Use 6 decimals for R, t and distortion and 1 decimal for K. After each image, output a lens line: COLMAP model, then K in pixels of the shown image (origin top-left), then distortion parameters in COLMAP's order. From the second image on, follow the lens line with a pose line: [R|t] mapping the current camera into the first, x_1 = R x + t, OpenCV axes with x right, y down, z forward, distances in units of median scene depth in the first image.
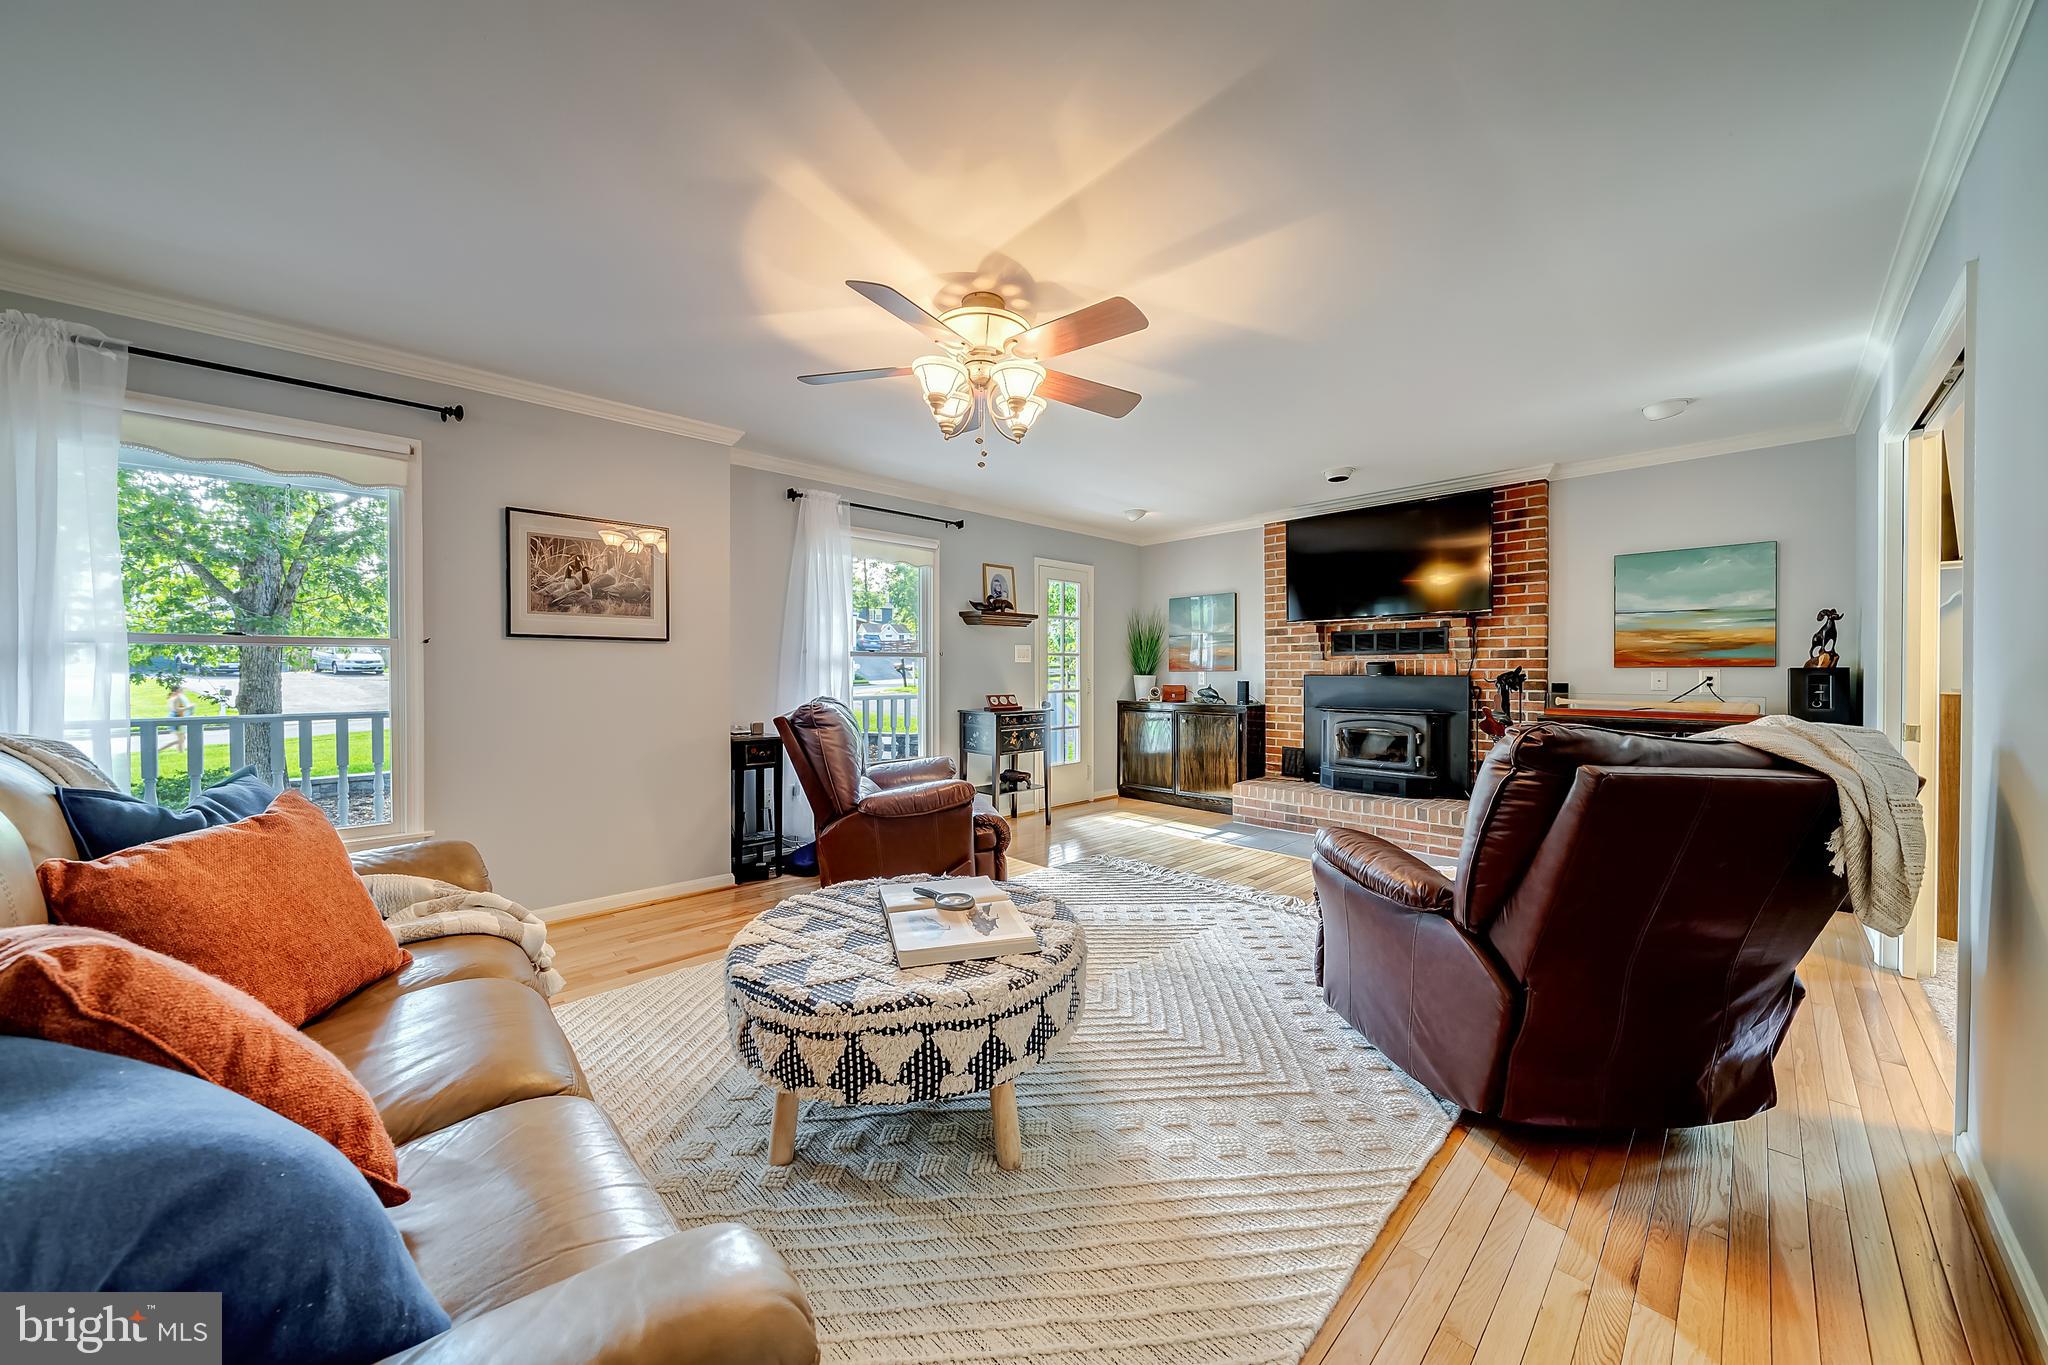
lens RADIAL K [[704.5, 0, 1024.0], [0, 704.5, 680.5], [0, 0, 1]] dist [-0.008229, 0.000081]
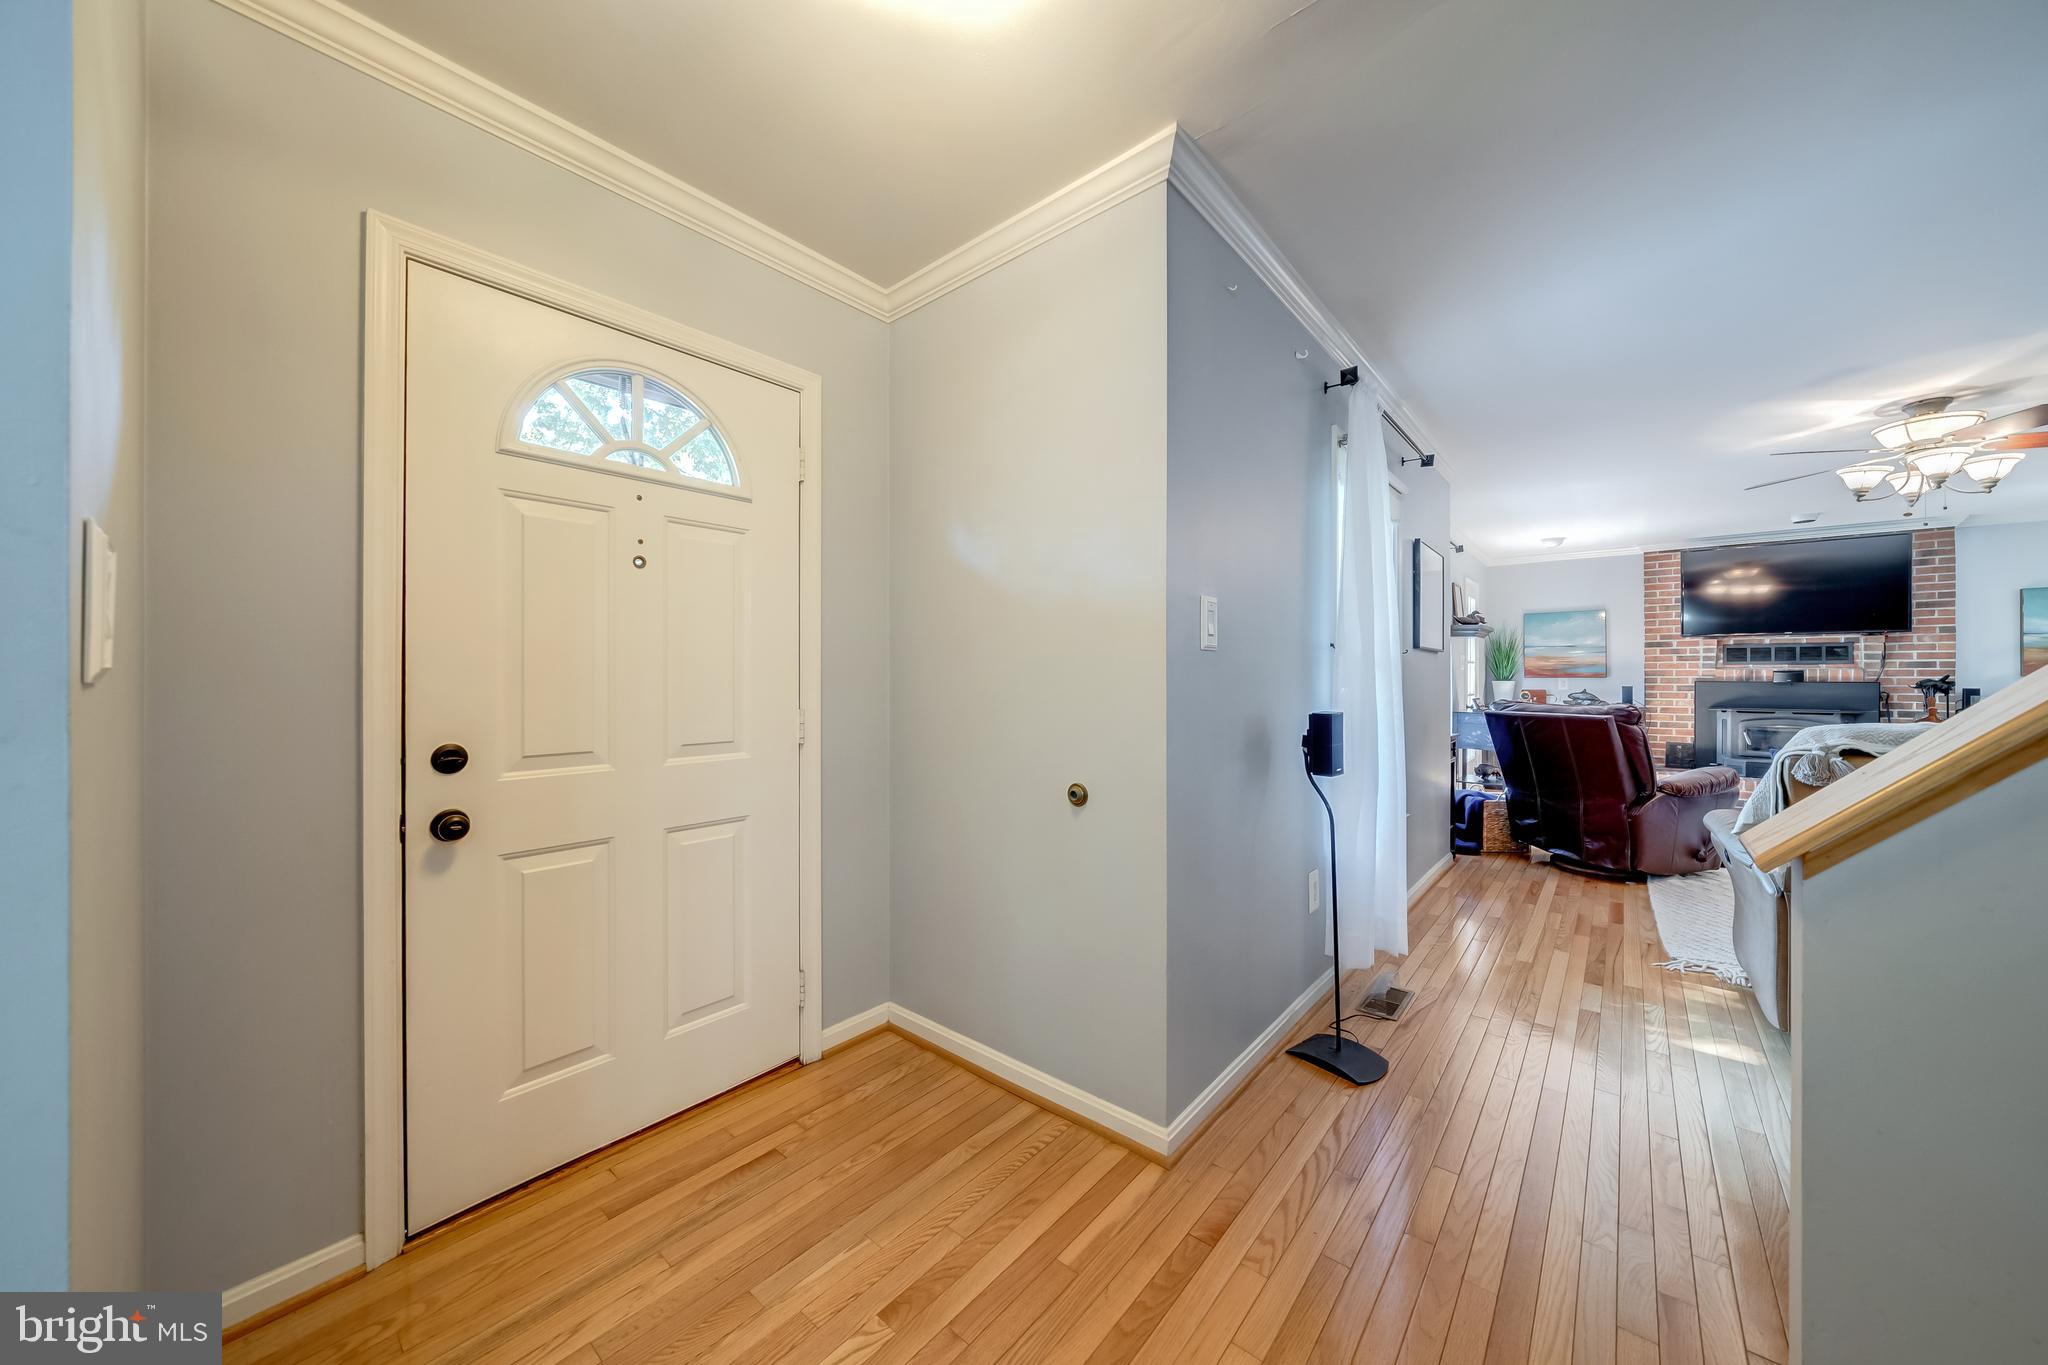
lens RADIAL K [[704.5, 0, 1024.0], [0, 704.5, 680.5], [0, 0, 1]] dist [-0.008229, 0.000081]
pose [[0.995096, 0.002402, 0.098886, -0.986957], [-0.001850, 0.999982, -0.005665, -0.000223], [-0.098897, 0.005454, 0.995083, -0.067833]]
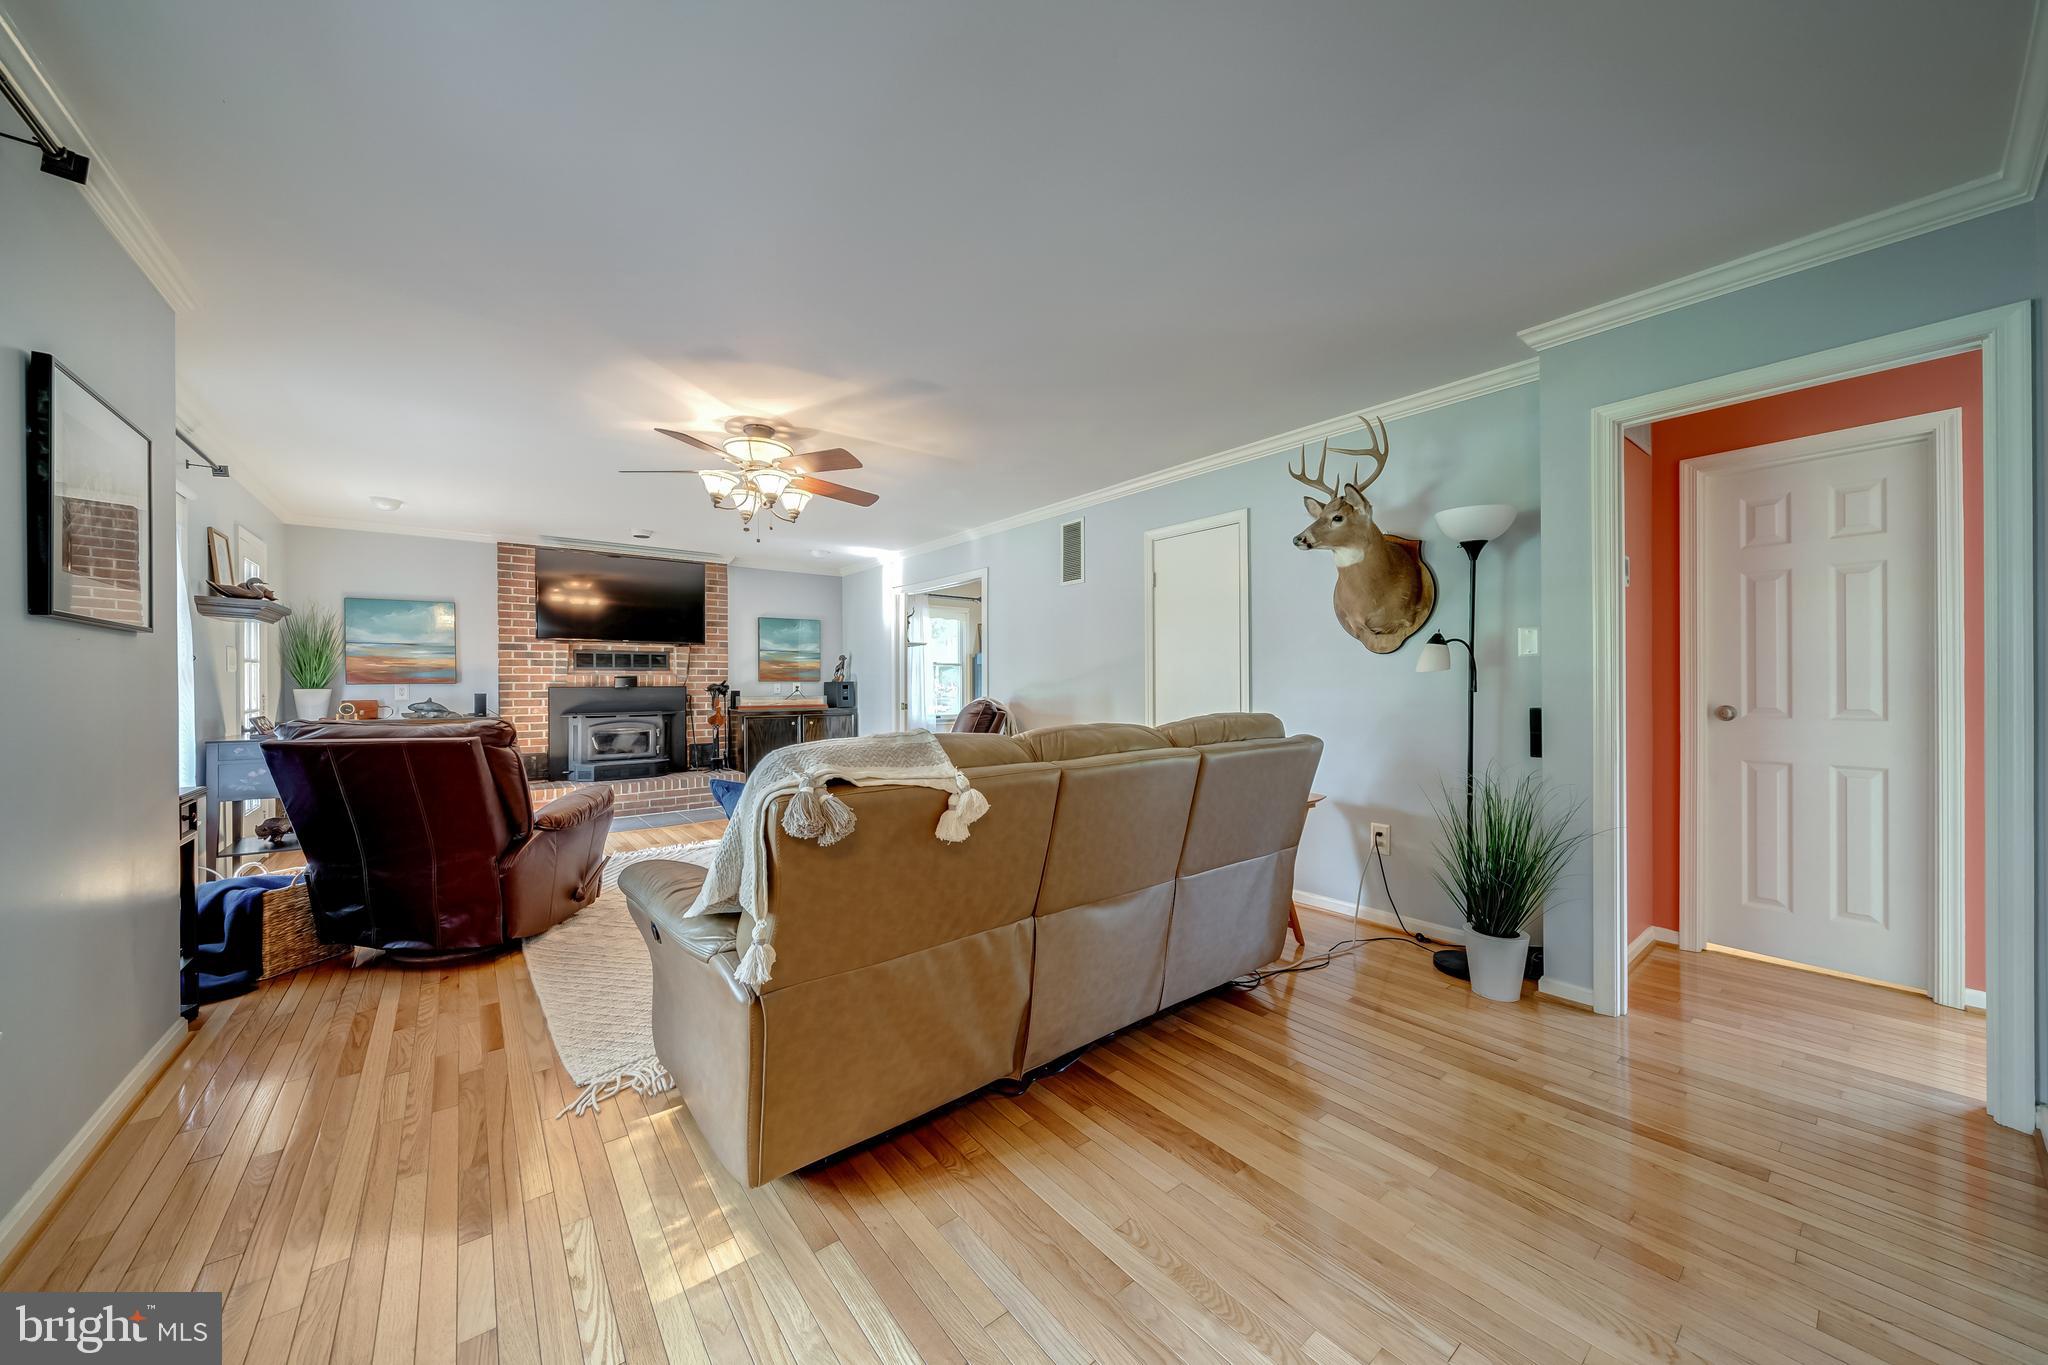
lens RADIAL K [[704.5, 0, 1024.0], [0, 704.5, 680.5], [0, 0, 1]] dist [-0.008229, 0.000081]
pose [[0.086873, 0.004307, 0.996210, -0.762150], [0.013669, 0.999891, -0.005515, -0.002008], [-0.996126, 0.014097, 0.086805, 0.176301]]
